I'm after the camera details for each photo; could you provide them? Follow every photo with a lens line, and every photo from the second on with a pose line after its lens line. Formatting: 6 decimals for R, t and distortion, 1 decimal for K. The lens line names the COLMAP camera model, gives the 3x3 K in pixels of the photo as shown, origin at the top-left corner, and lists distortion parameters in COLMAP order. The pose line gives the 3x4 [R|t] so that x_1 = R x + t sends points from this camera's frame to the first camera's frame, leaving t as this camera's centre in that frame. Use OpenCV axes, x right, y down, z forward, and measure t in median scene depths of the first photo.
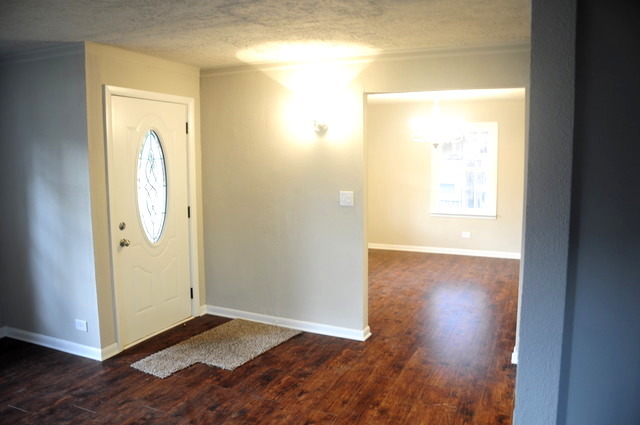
lens RADIAL K [[494.7, 0, 320.0], [0, 494.7, 212.5], [0, 0, 1]] dist [-0.153770, 0.109147]
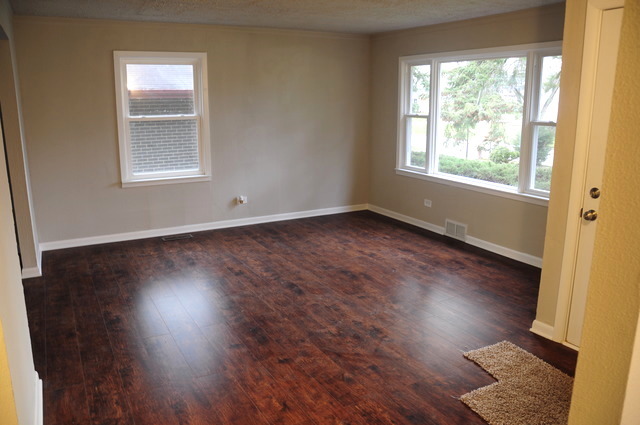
lens RADIAL K [[494.7, 0, 320.0], [0, 494.7, 212.5], [0, 0, 1]] dist [-0.153770, 0.109147]
pose [[-0.594218, 0.184670, -0.782817, 0.484119], [-0.081949, 0.954319, 0.287333, -0.137307], [0.800119, 0.234889, -0.551939, 1.251977]]
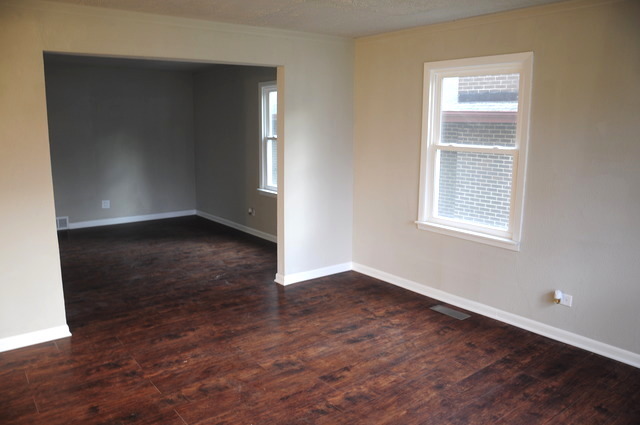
lens RADIAL K [[494.7, 0, 320.0], [0, 494.7, 212.5], [0, 0, 1]] dist [-0.153770, 0.109147]
pose [[-0.886698, -0.080573, 0.455274, -0.779279], [0.050011, 0.962206, 0.267692, -0.115248], [-0.459636, 0.260131, -0.849157, 1.071689]]
